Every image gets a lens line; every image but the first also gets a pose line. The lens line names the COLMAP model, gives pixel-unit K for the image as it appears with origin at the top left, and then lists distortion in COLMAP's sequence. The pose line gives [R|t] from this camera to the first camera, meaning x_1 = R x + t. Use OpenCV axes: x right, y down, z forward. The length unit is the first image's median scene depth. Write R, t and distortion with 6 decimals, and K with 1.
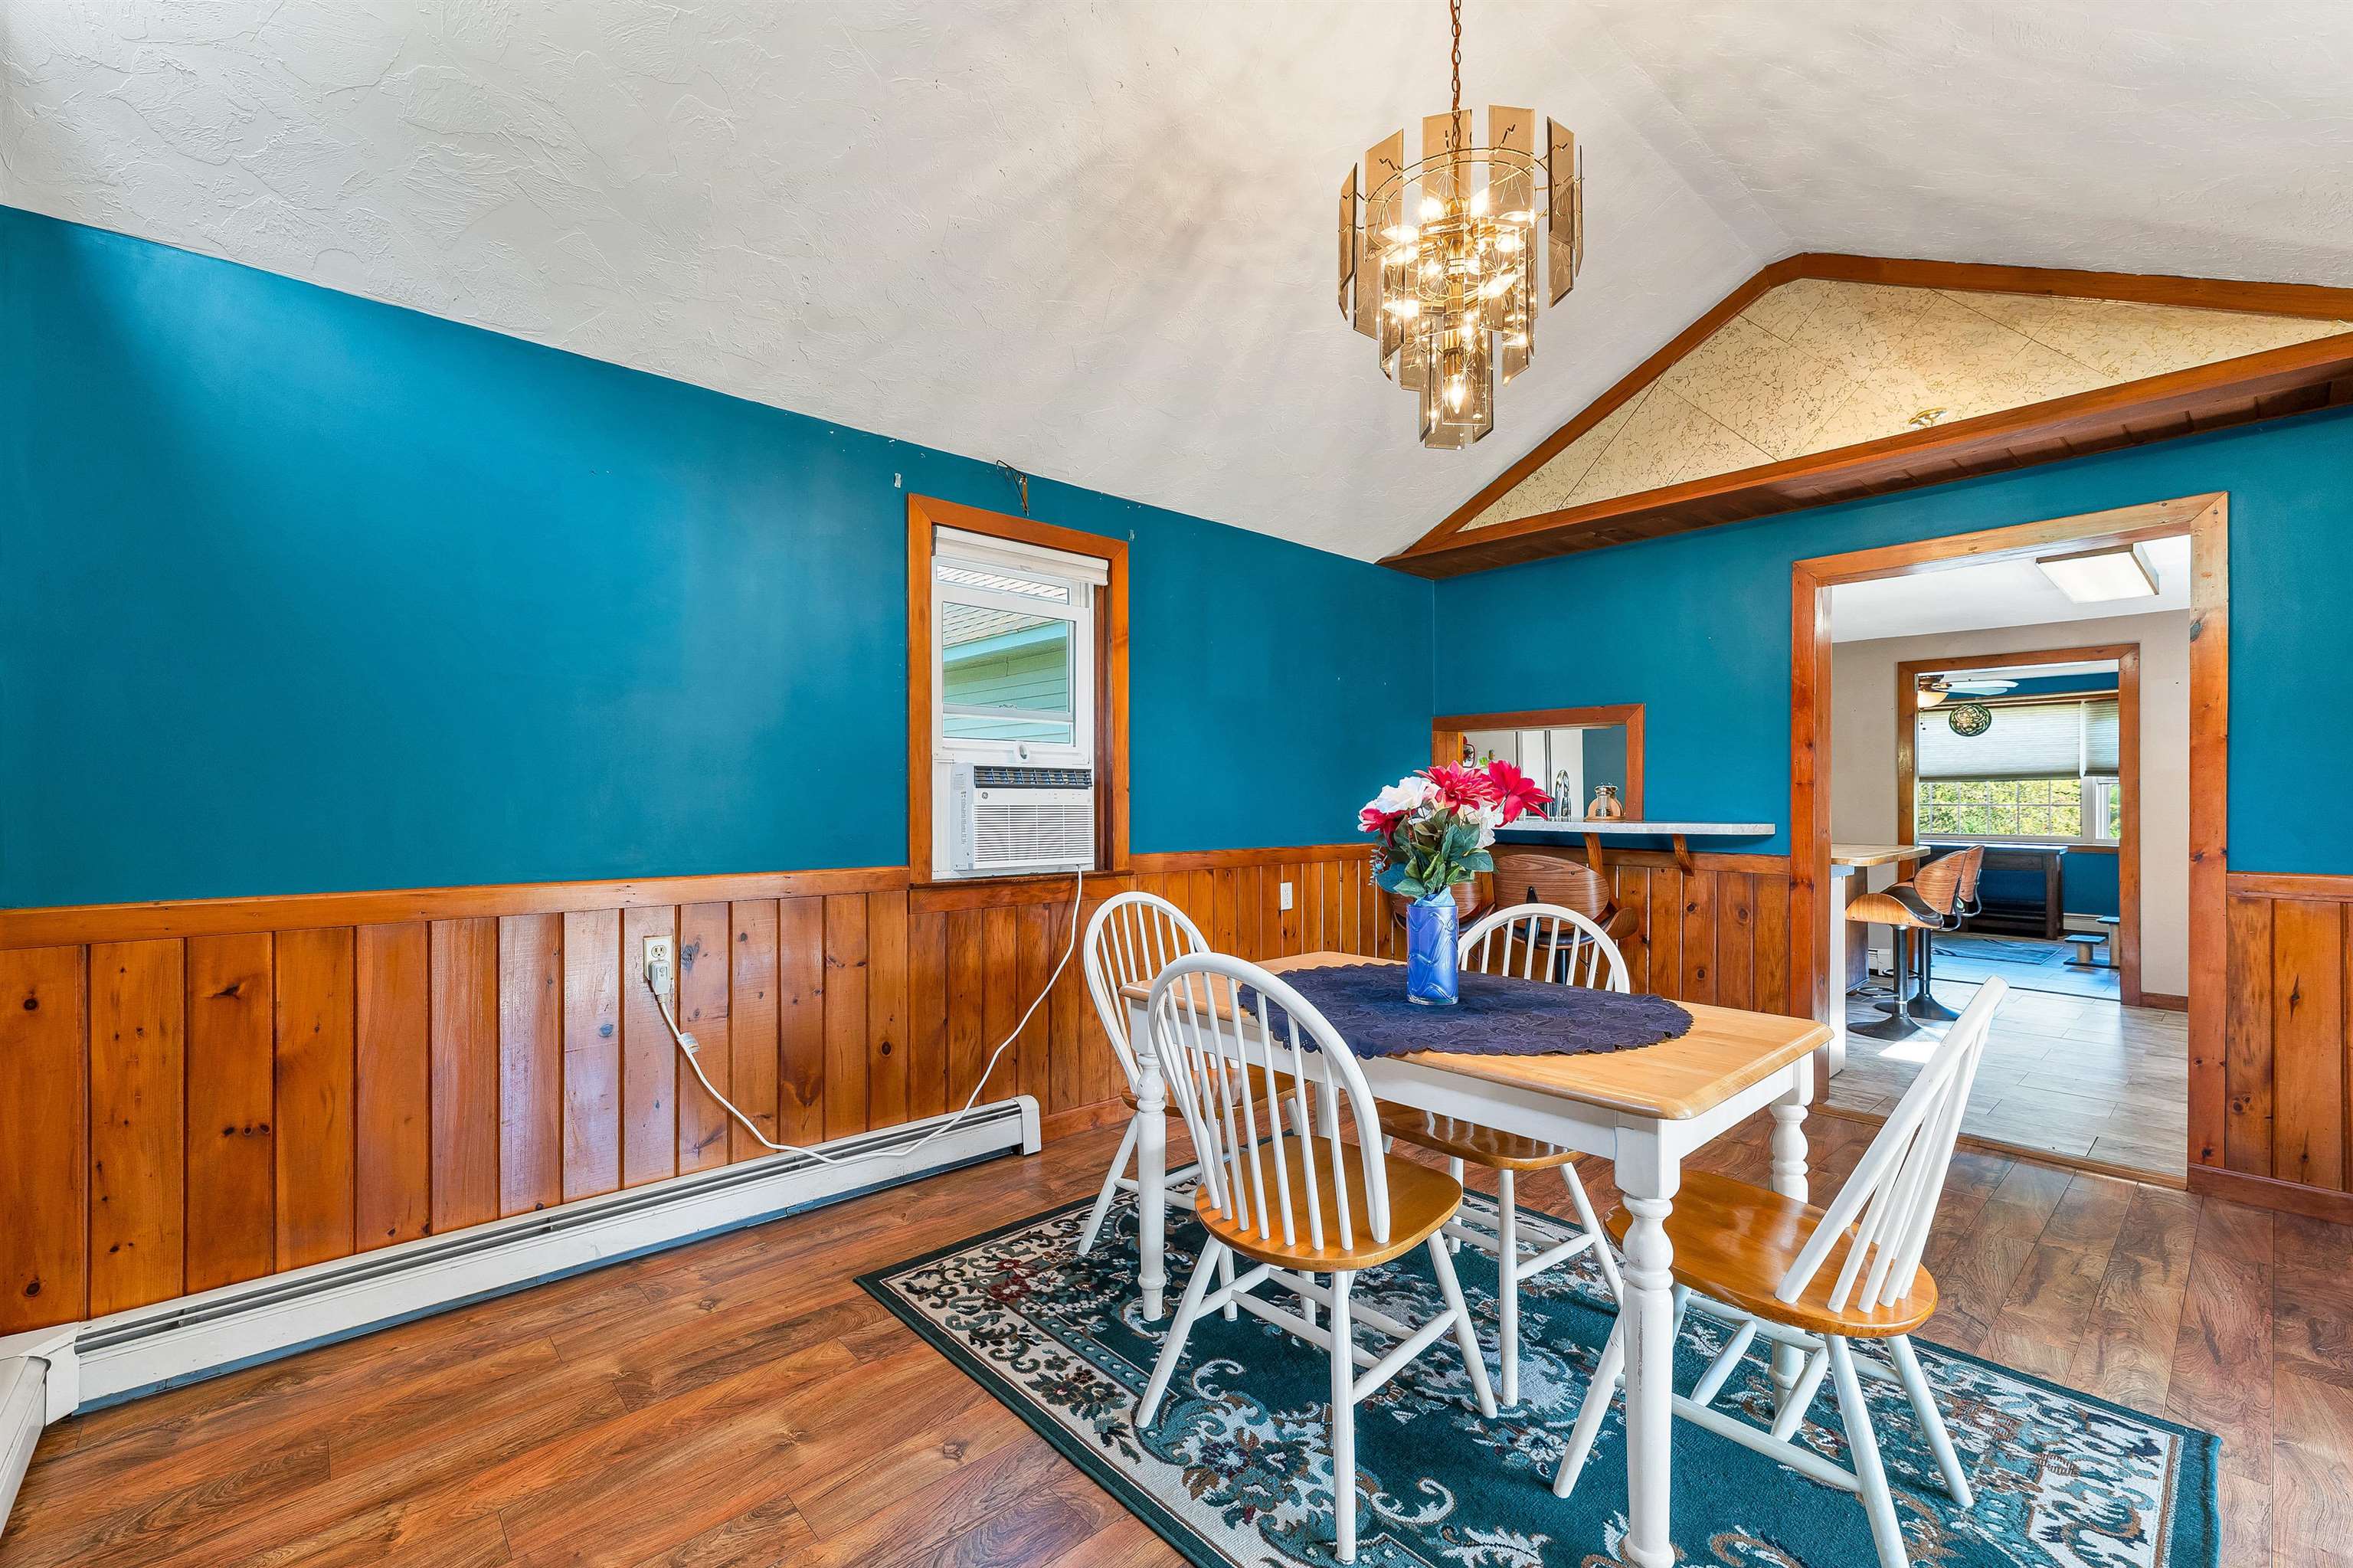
lens RADIAL K [[983.7, 0, 1164.0], [0, 983.7, 796.2], [0, 0, 1]] dist [0.002338, -0.000512]
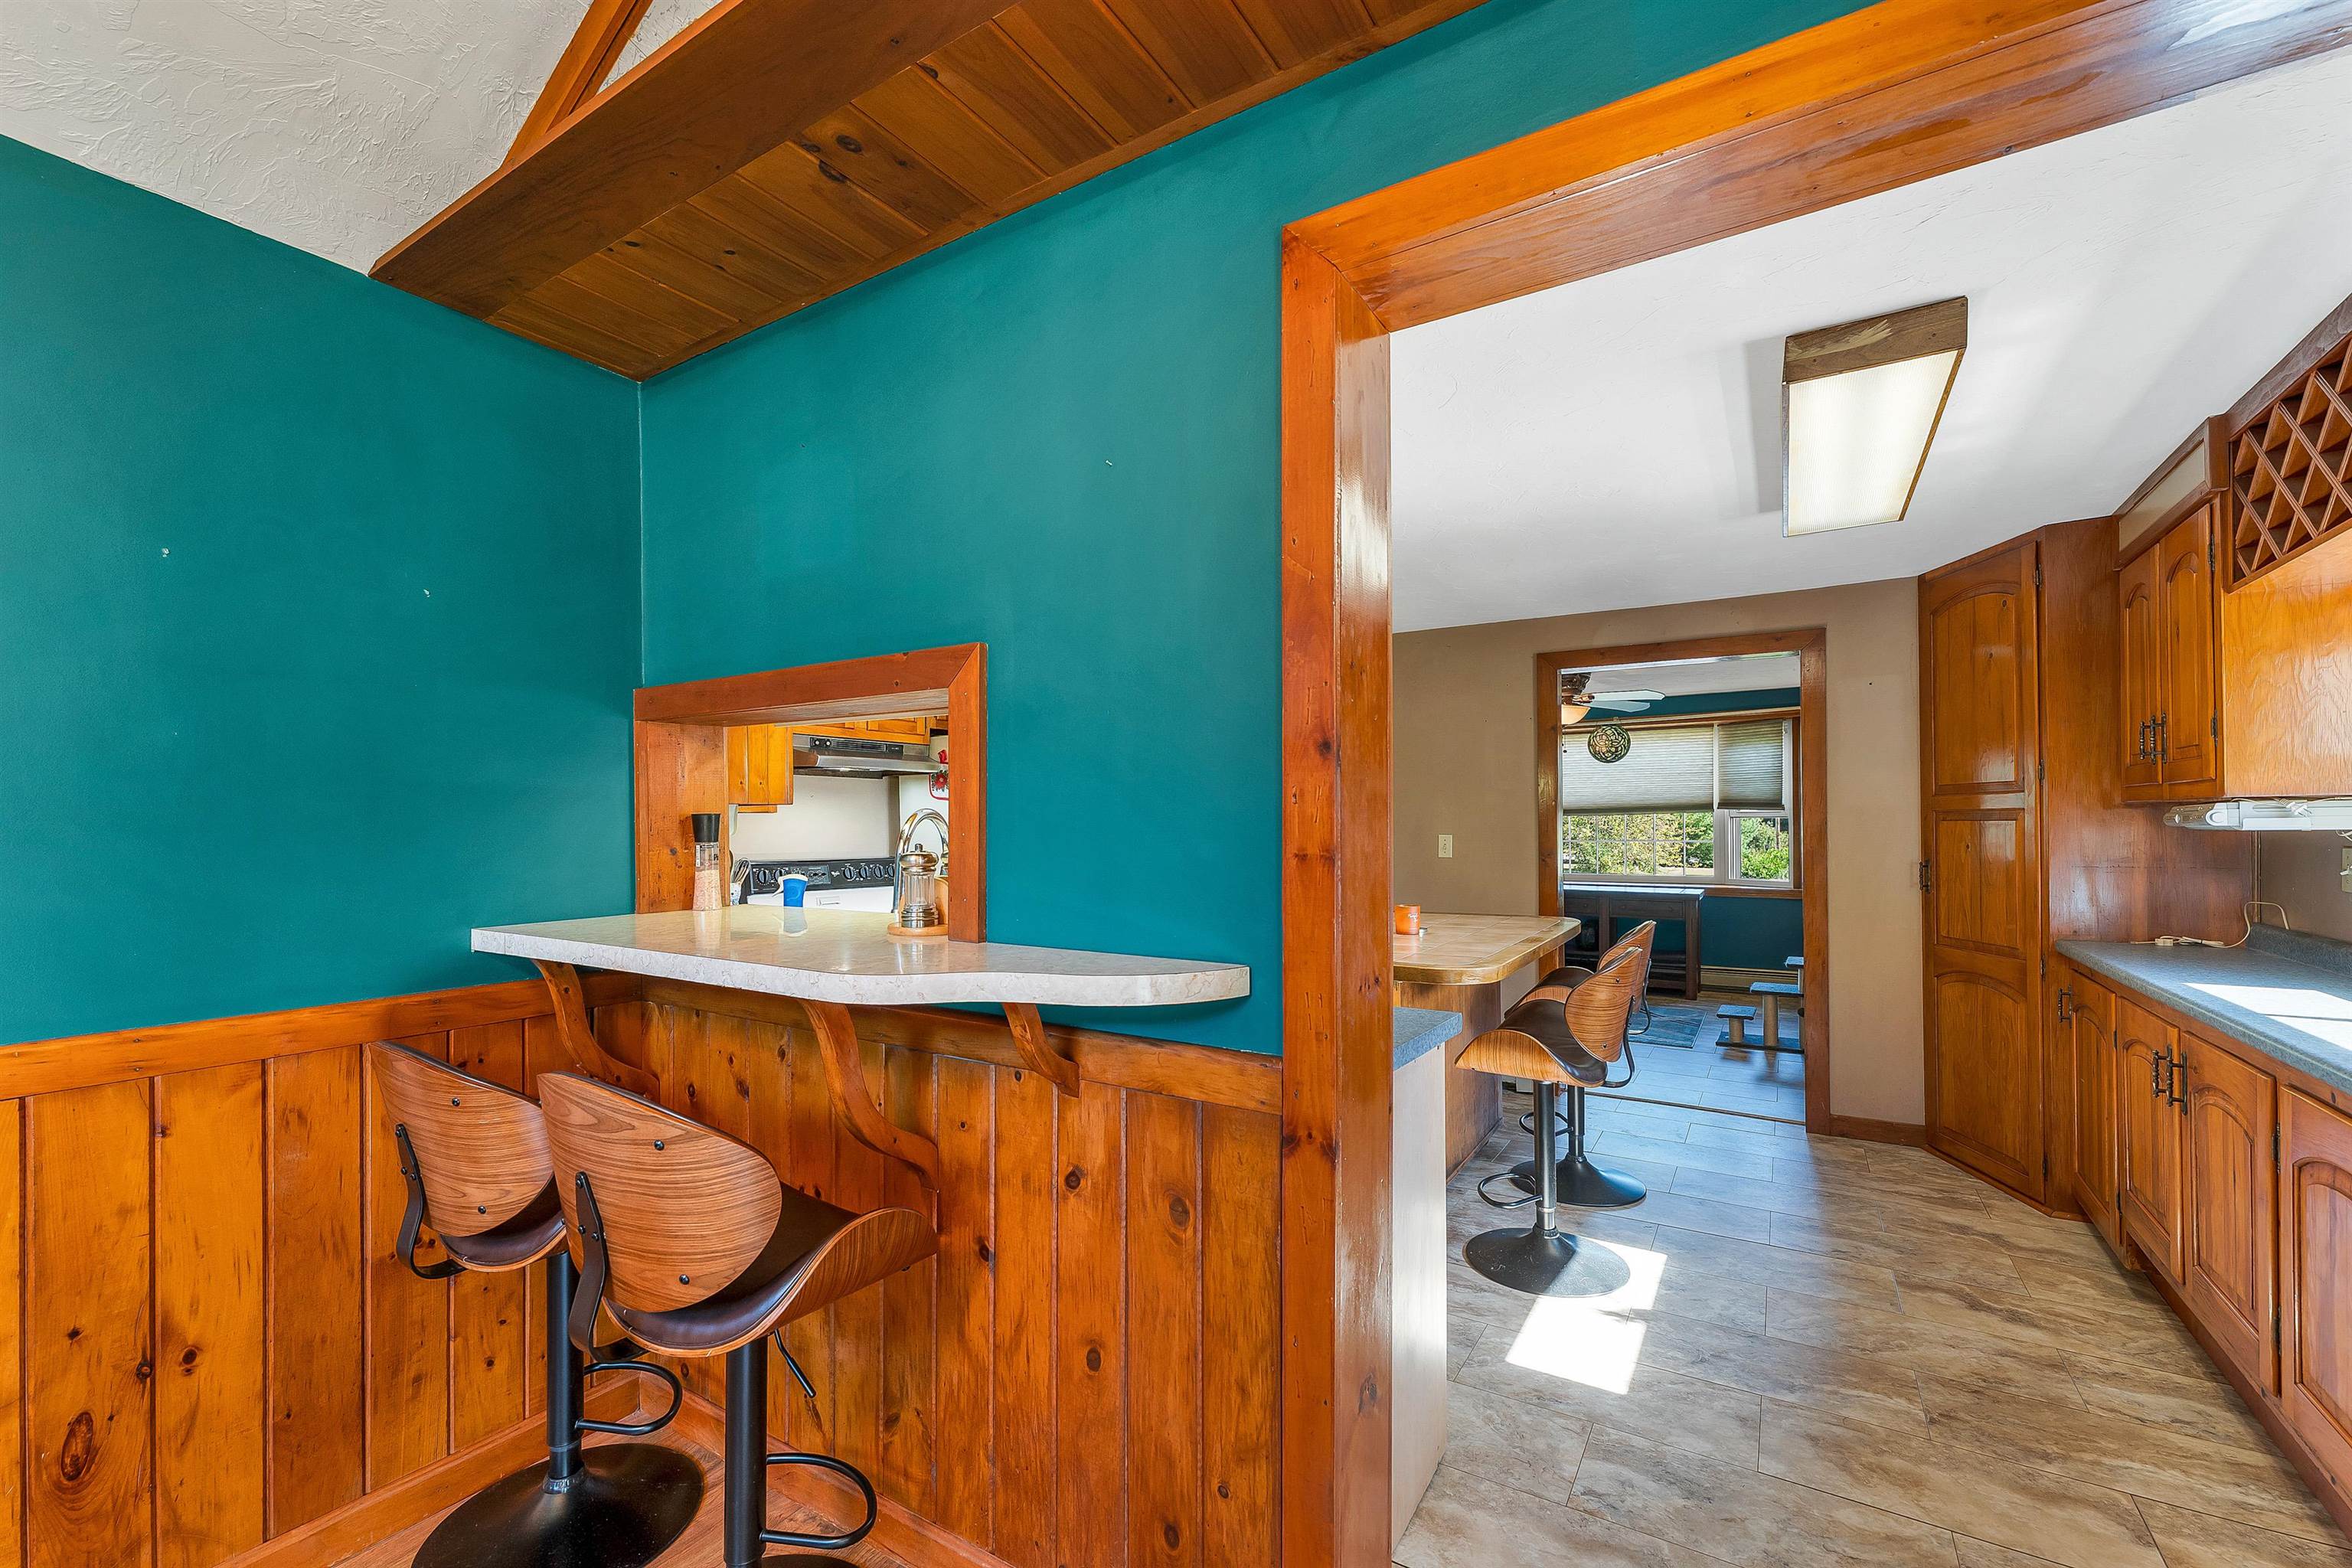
lens RADIAL K [[983.3, 0, 1172.1], [0, 983.3, 811.9], [0, 0, 1]] dist [0.002338, -0.000512]
pose [[0.959845, -0.001416, 0.280529, 0.468565], [0.004344, 0.999942, -0.009815, -0.023853], [-0.280498, 0.010640, 0.959796, 0.629128]]
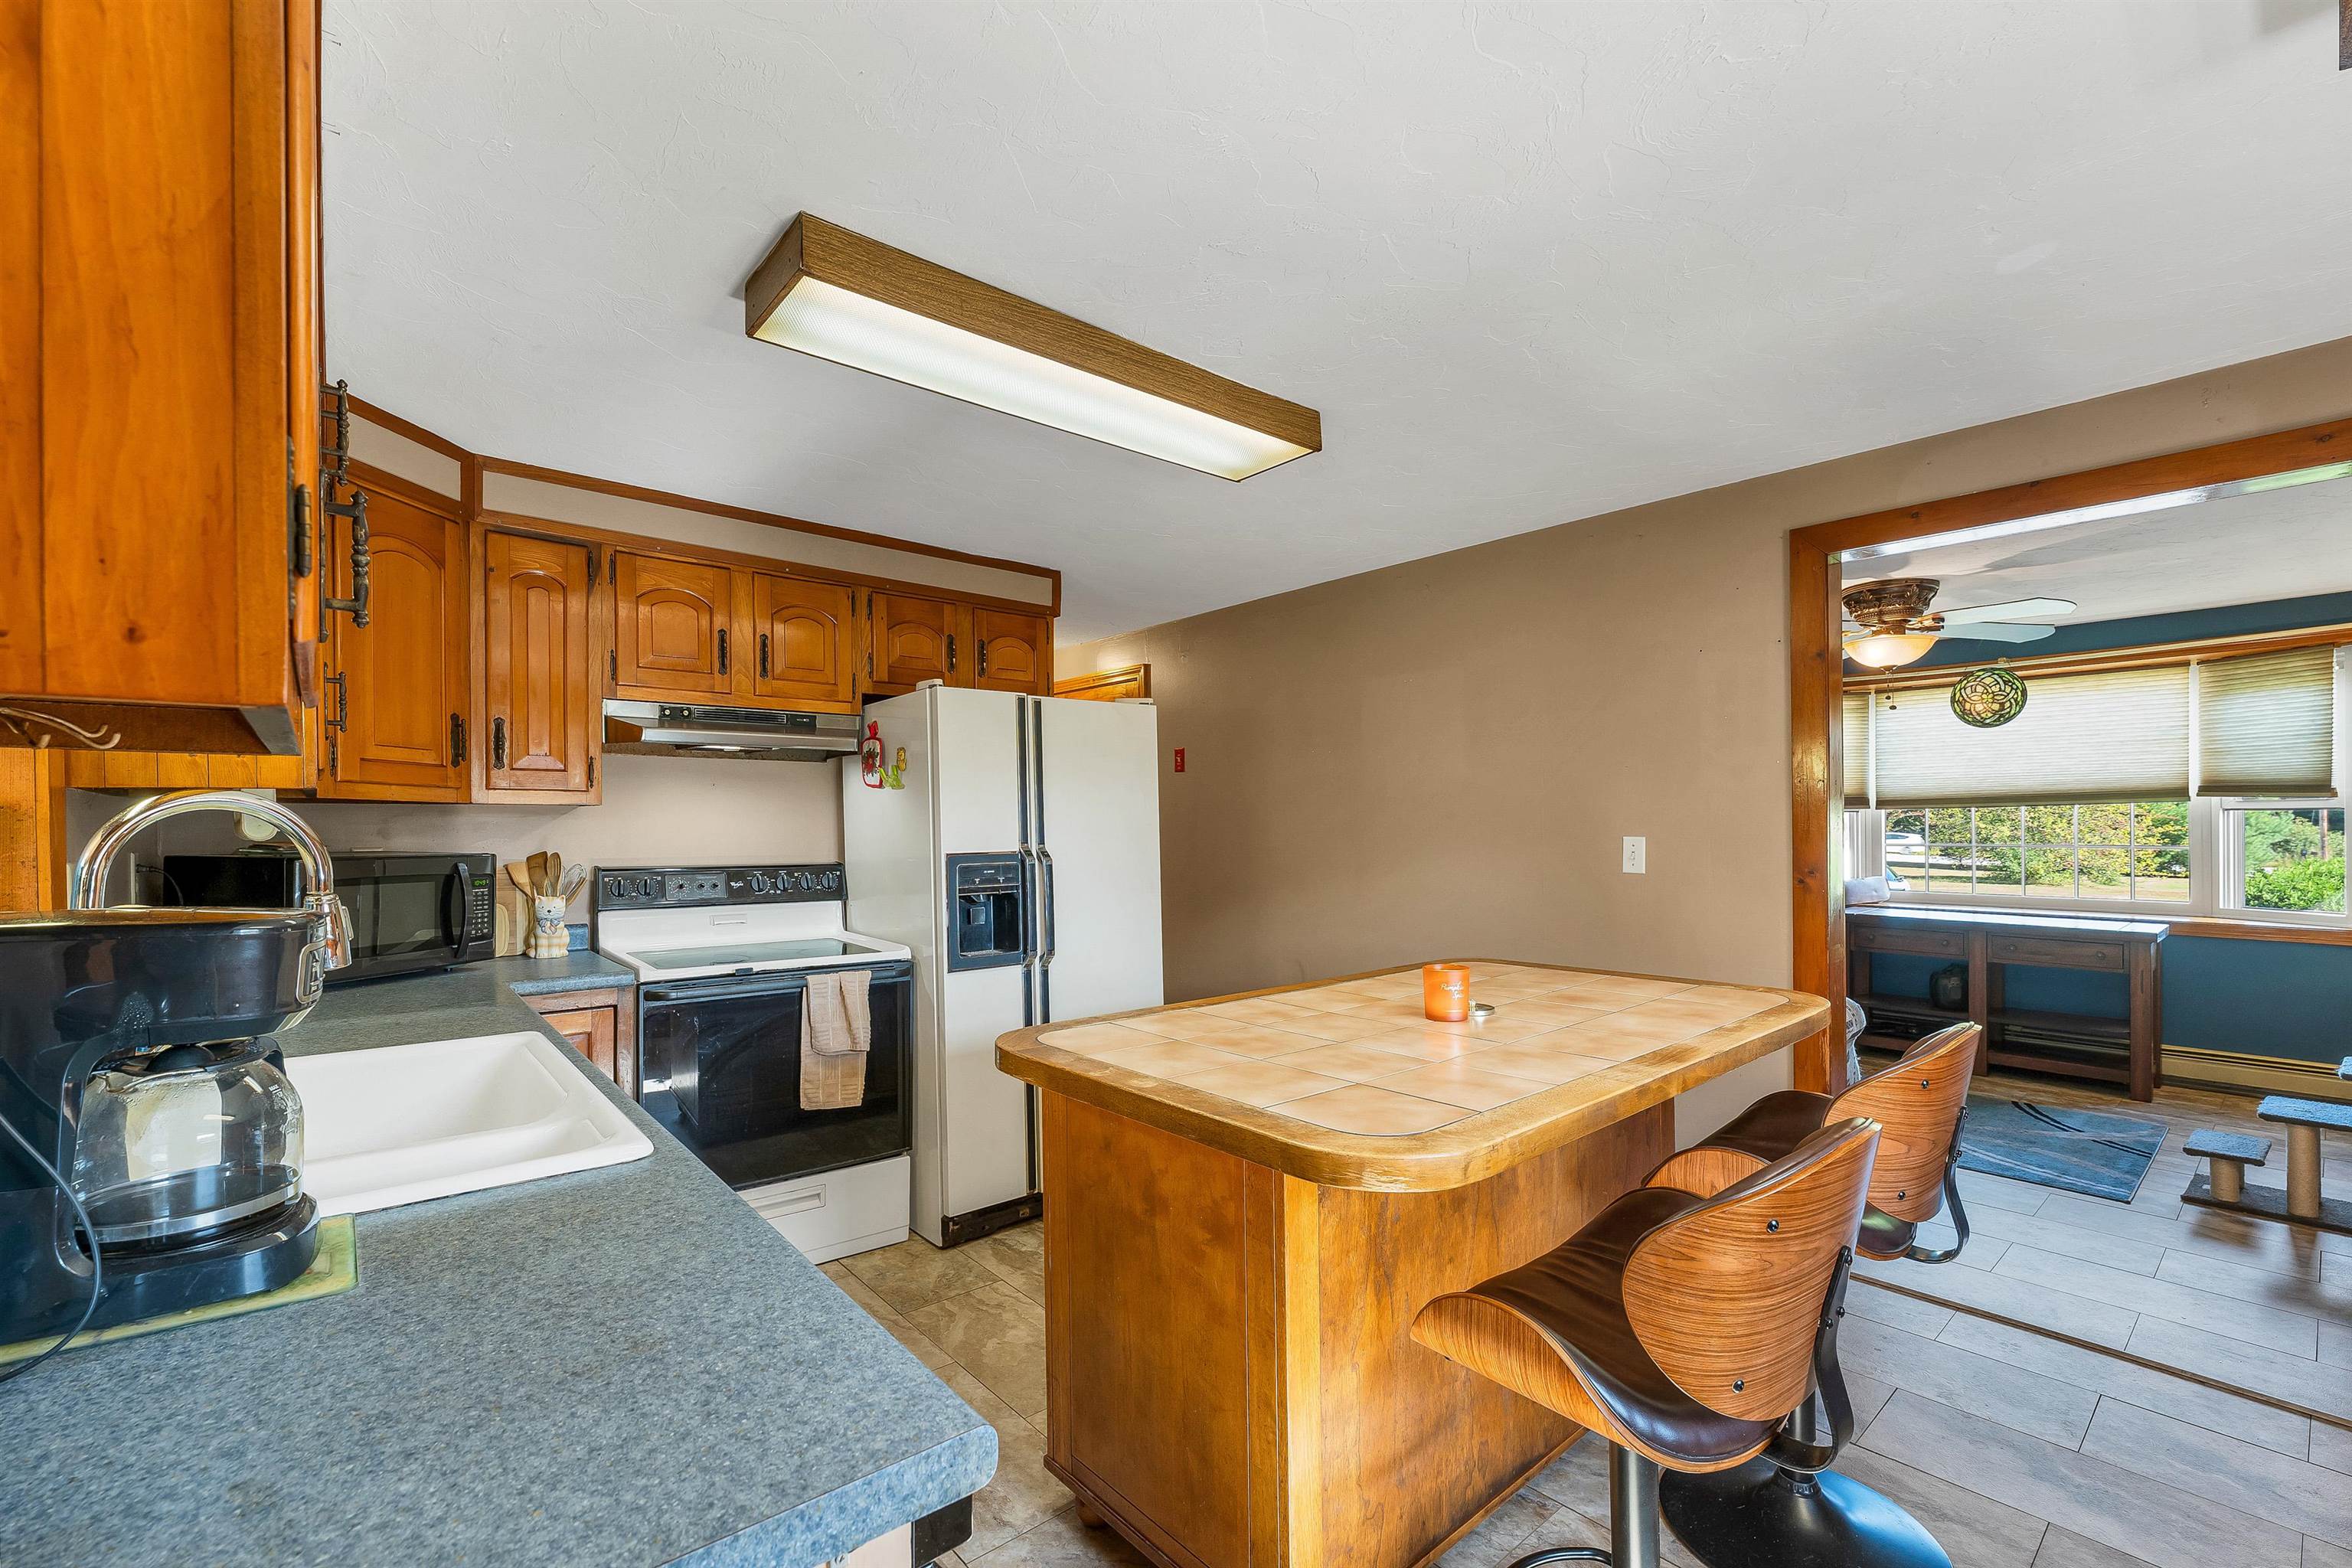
lens RADIAL K [[983.3, 0, 1172.7], [0, 983.3, 821.4], [0, 0, 1]] dist [0.002338, -0.000512]
pose [[0.999701, -0.005280, -0.023878, 0.801329], [0.005286, 0.999986, 0.000193, -0.020067], [0.023877, -0.000319, 0.999715, 0.934971]]
